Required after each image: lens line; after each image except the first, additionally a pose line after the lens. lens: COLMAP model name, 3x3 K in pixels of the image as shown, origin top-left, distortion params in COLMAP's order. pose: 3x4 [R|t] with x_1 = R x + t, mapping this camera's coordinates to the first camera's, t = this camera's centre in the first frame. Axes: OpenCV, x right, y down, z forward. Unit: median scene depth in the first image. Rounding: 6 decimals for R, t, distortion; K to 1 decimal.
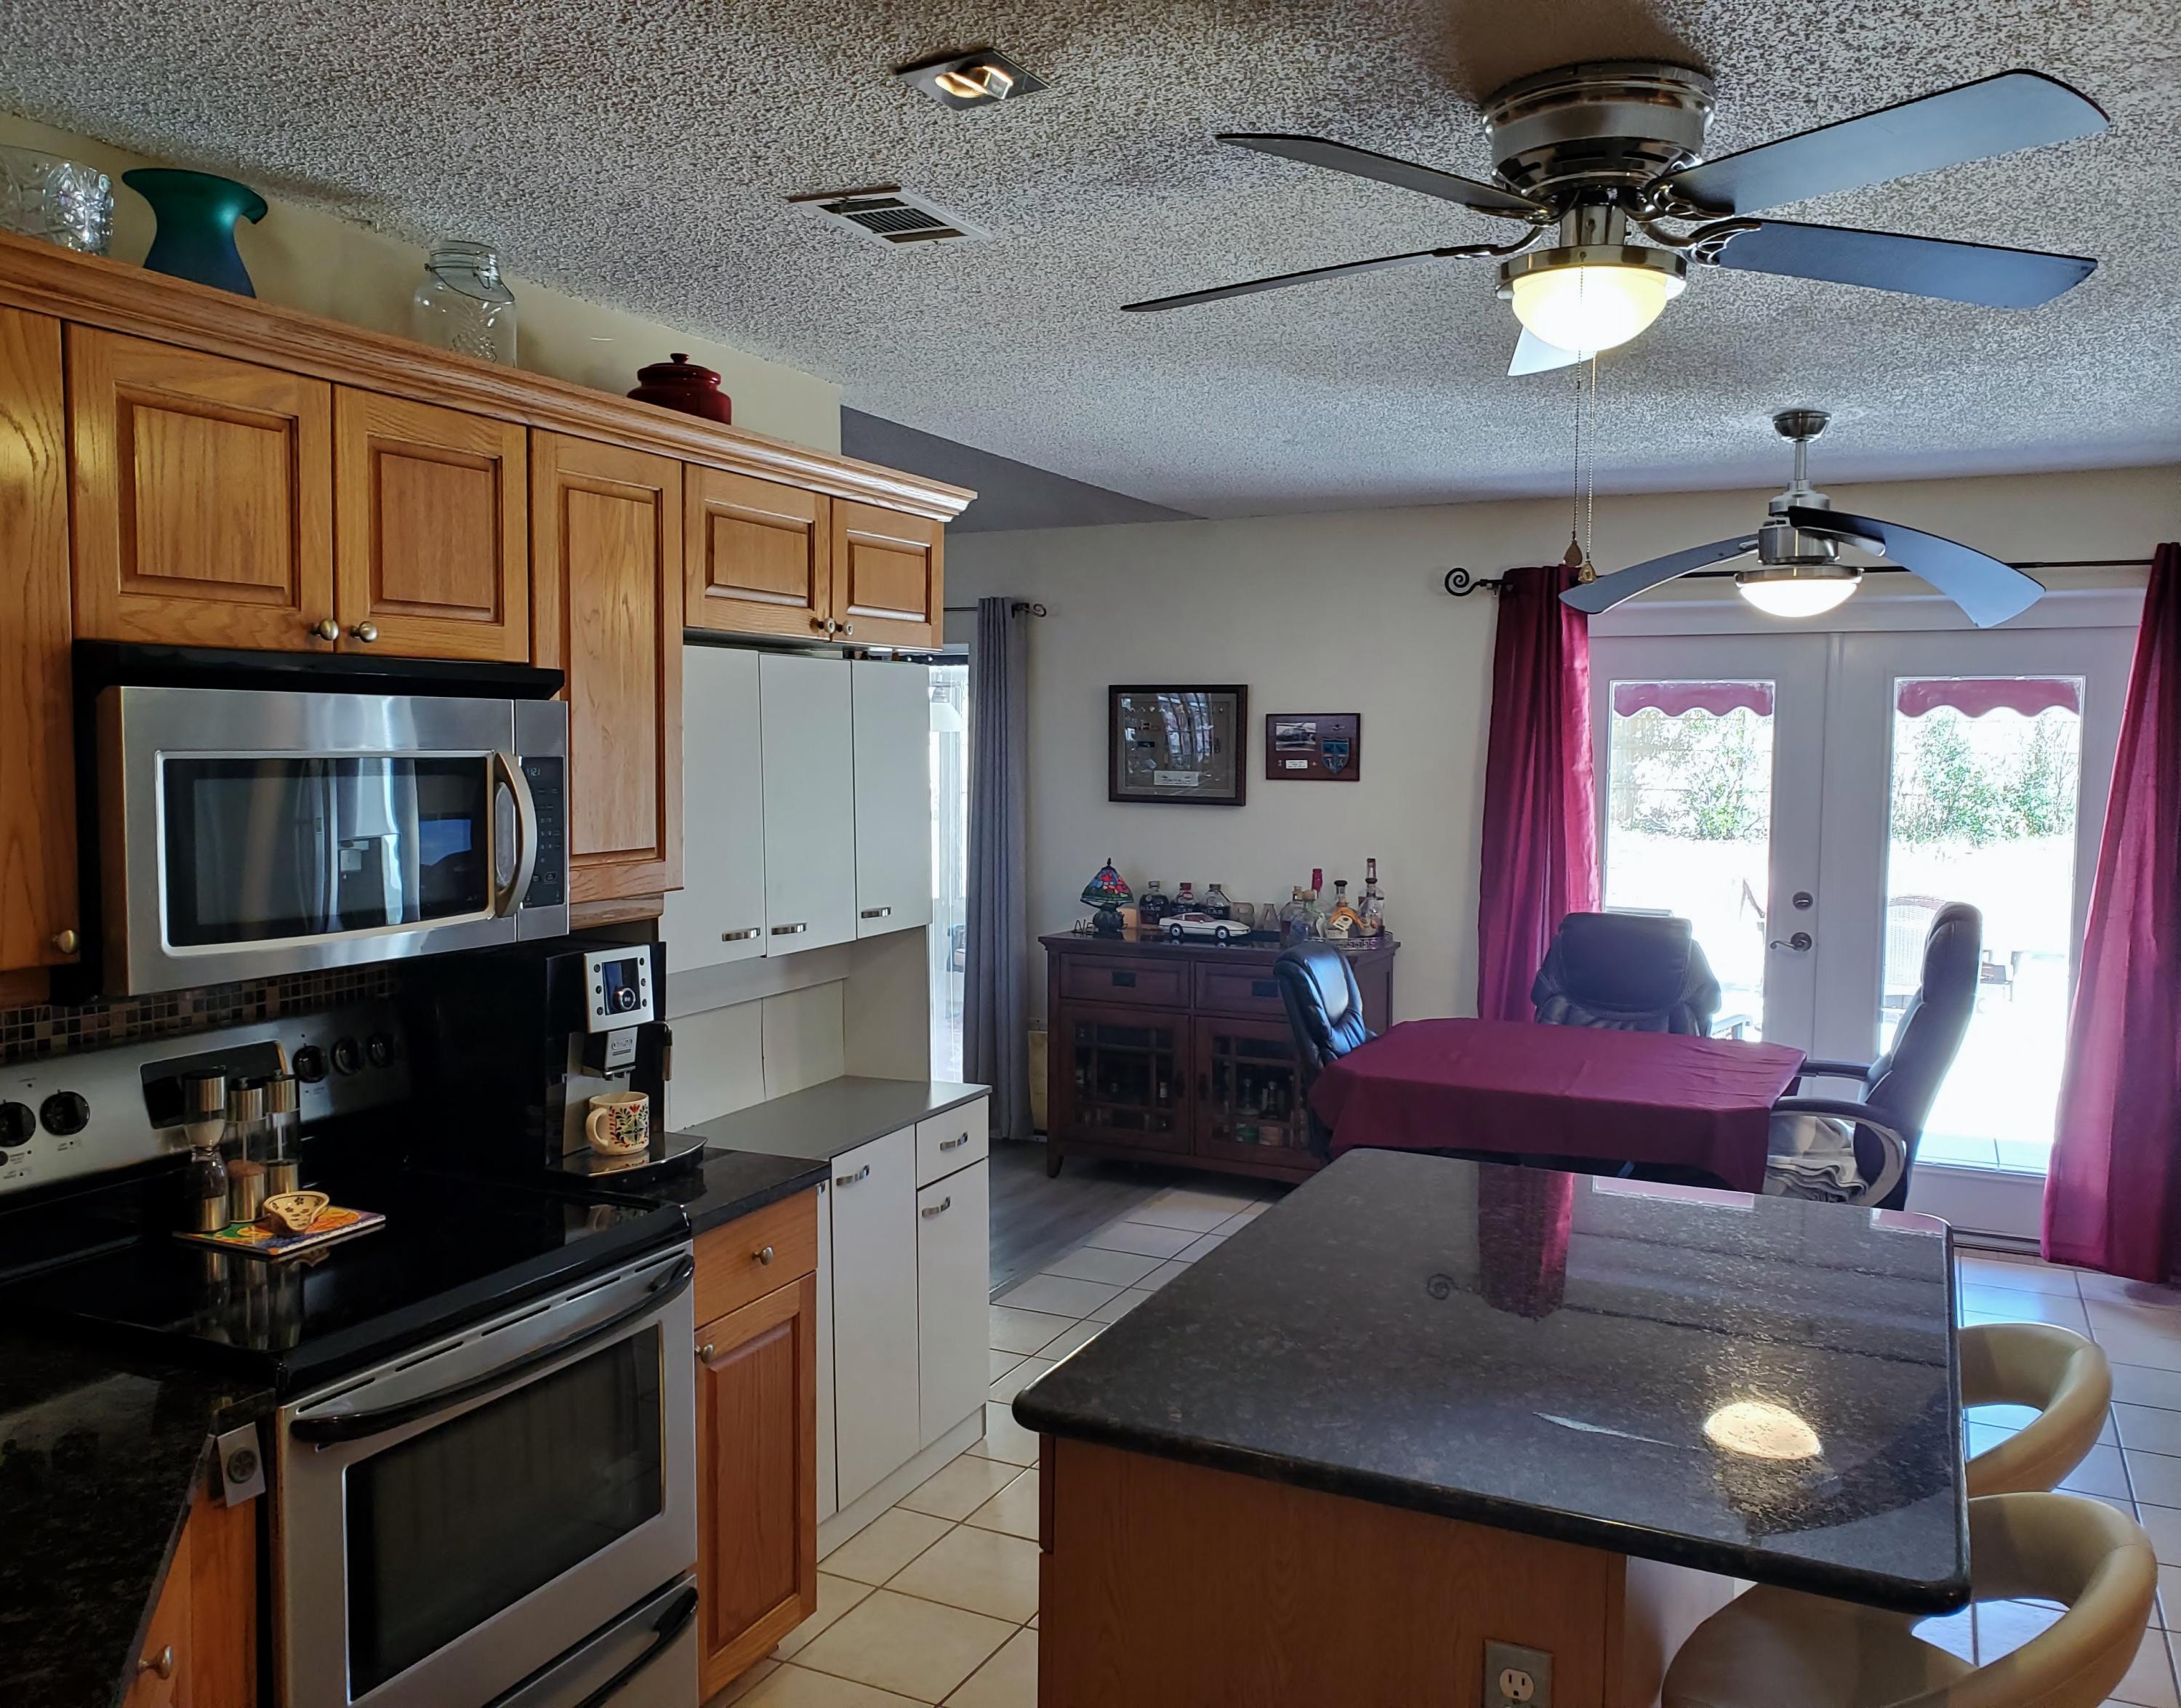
lens RADIAL K [[1767.0, 0, 1090.5], [0, 1767.0, 854.0], [0, 0, 1]] dist [0.001138, -0.003973]
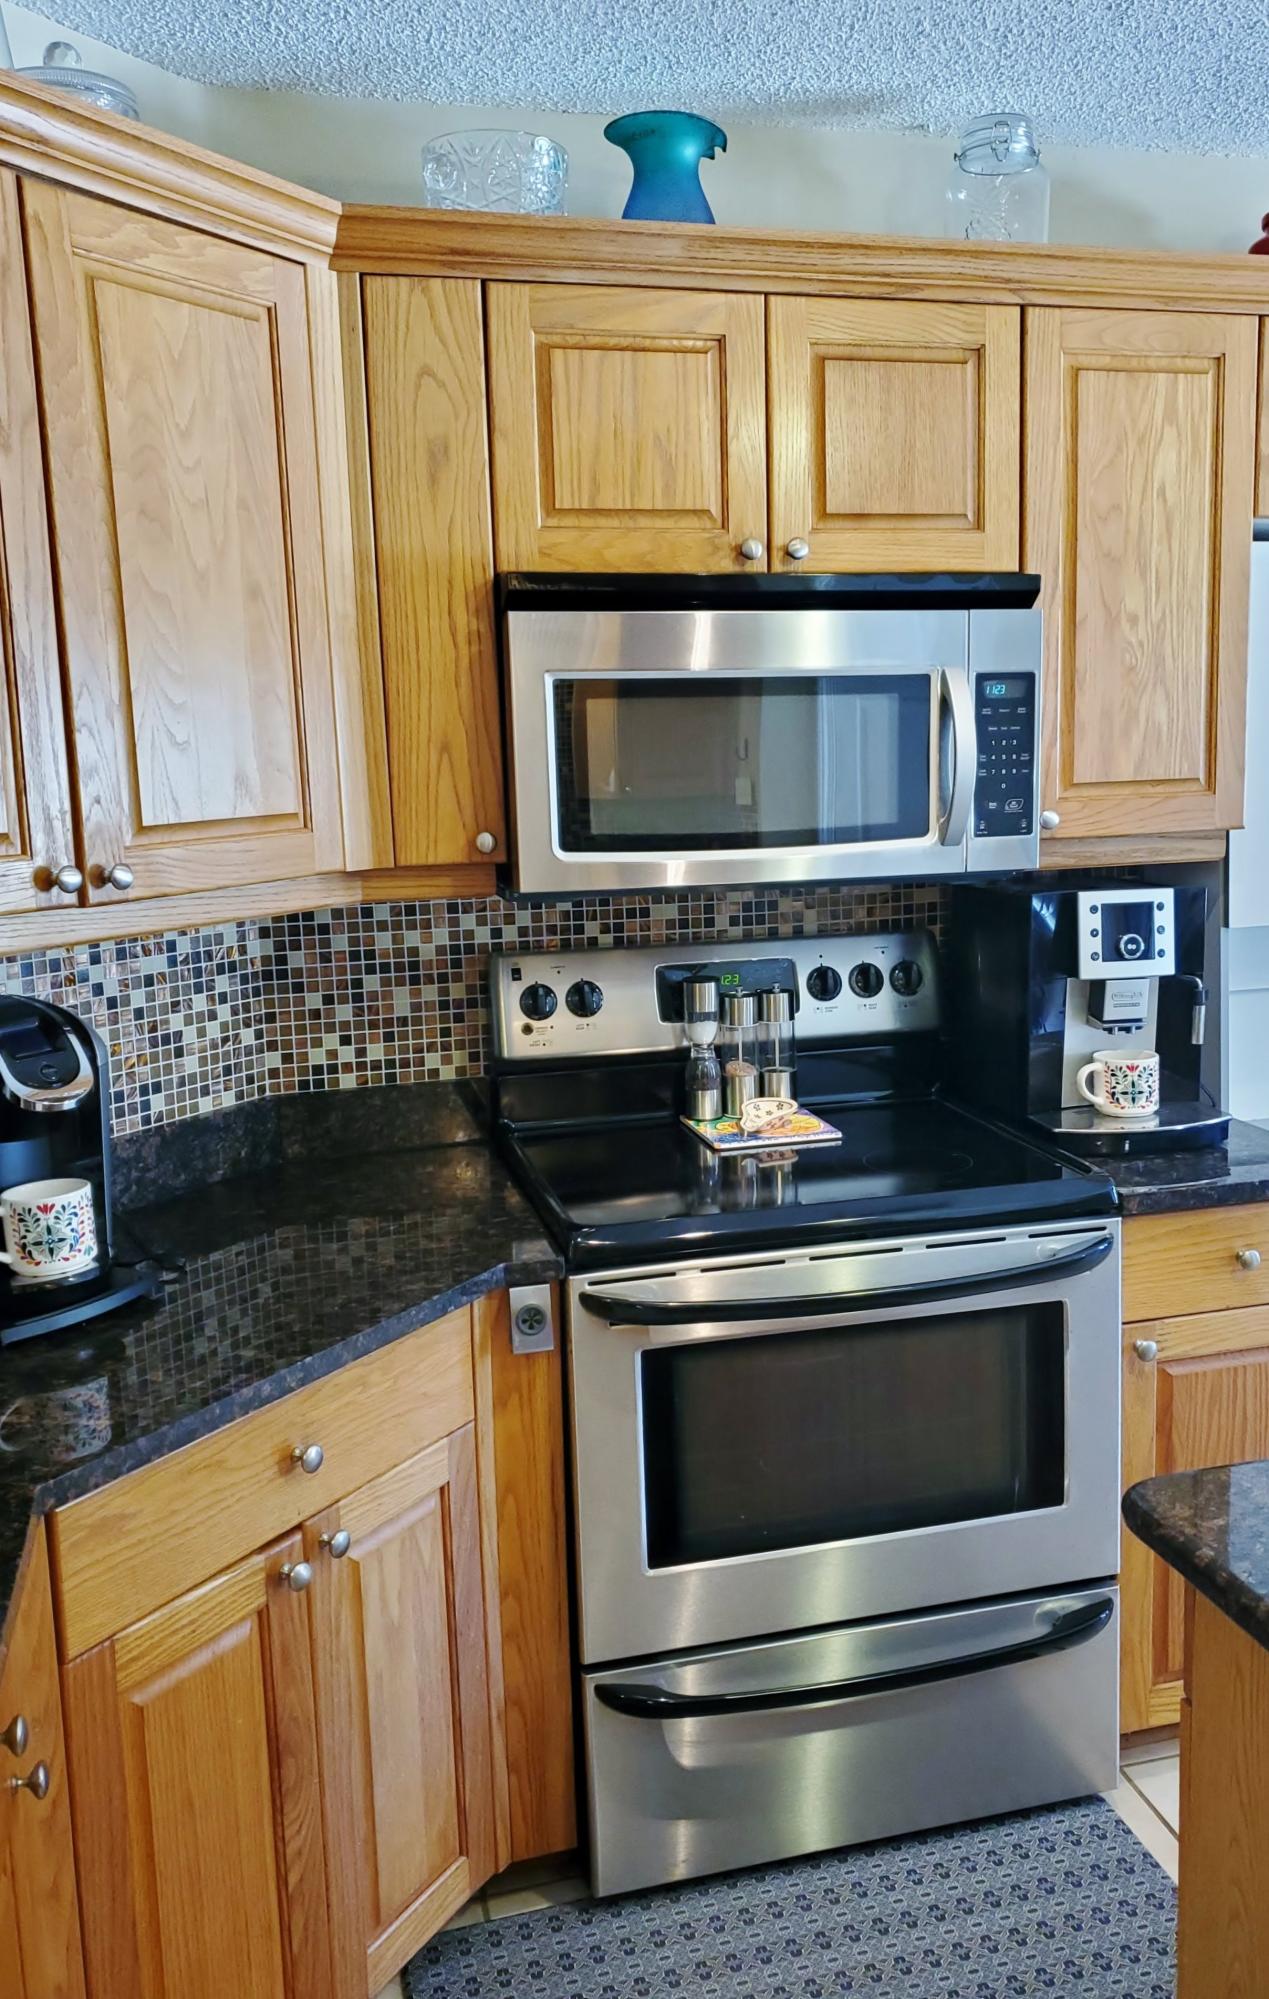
lens RADIAL K [[1585.5, 0, 665.4], [0, 1585.5, 989.6], [0, 0, 1]] dist [0.004563, -0.006980]
pose [[0.630515, 0.087693, -0.771208, 0.248111], [-0.019732, 0.995087, 0.097017, 0.035549], [0.775927, -0.045953, 0.629147, 0.360327]]
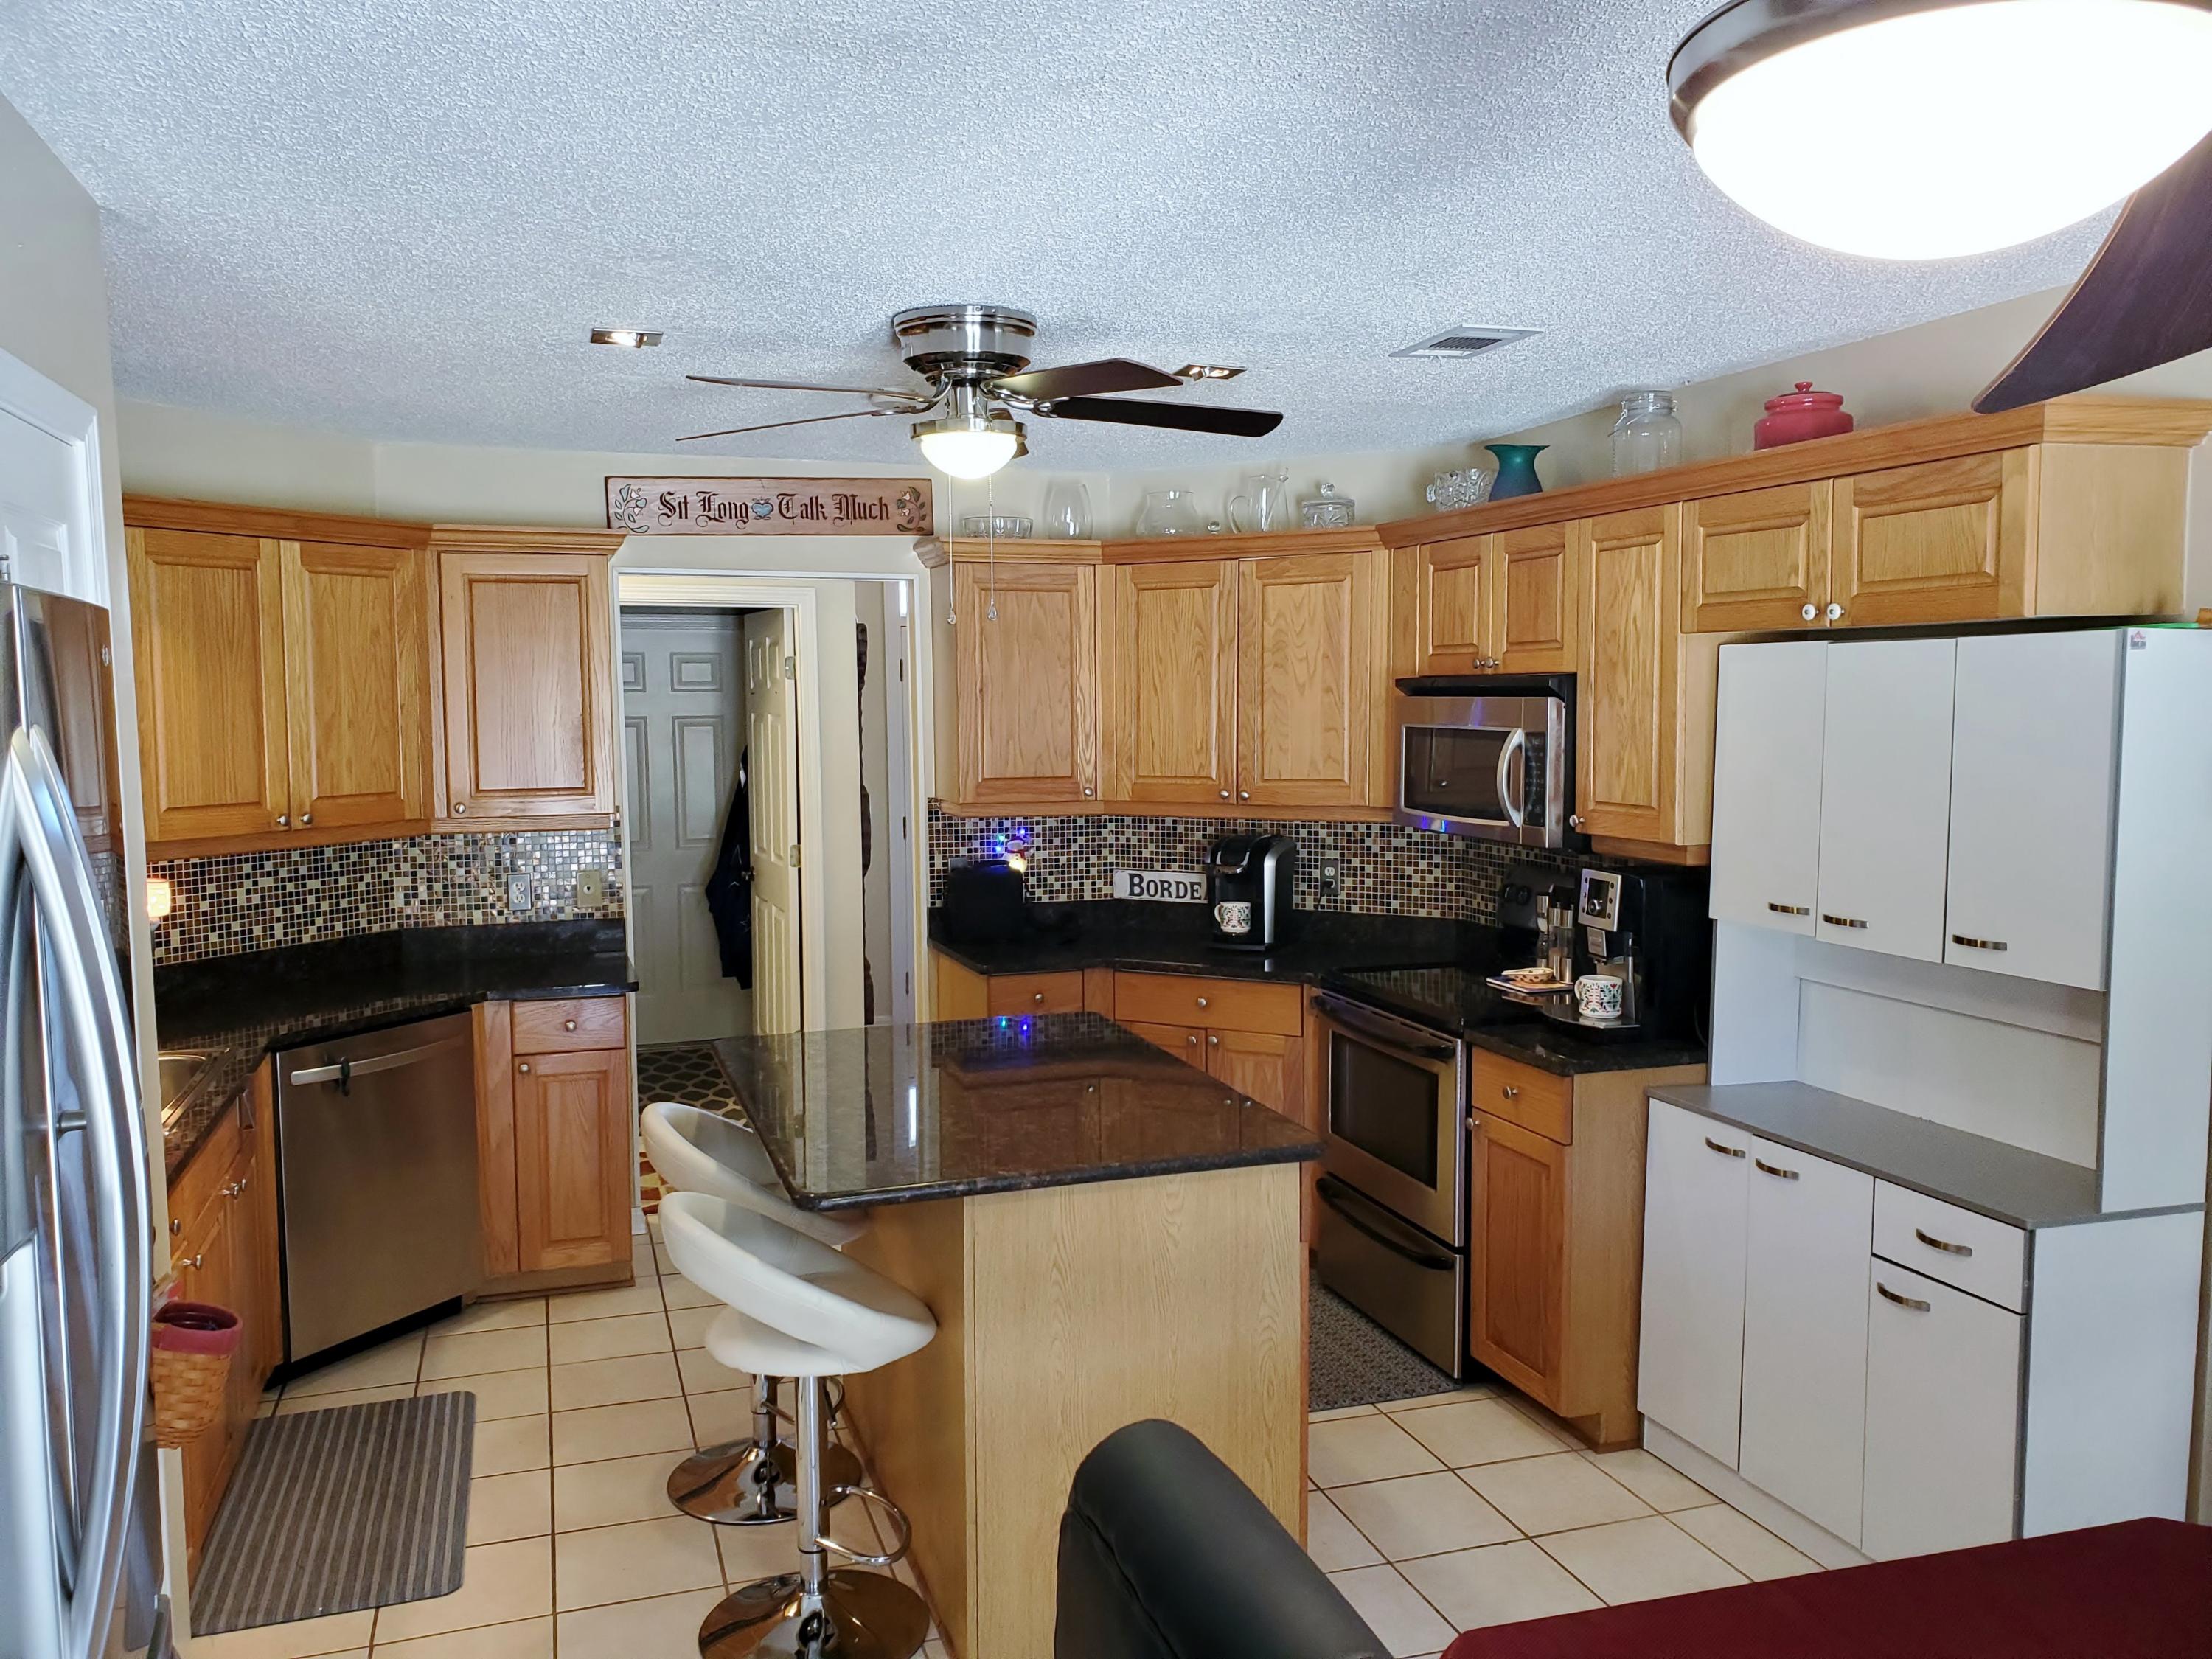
lens RADIAL K [[1677.6, 0, 1098.5], [0, 1677.6, 837.6], [0, 0, 1]] dist [-0.001832, -0.002605]
pose [[-0.731416, 0.051105, -0.680014, 1.093249], [-0.050970, 0.990302, 0.129247, -0.147164], [0.680024, 0.129193, -0.721718, 1.977702]]
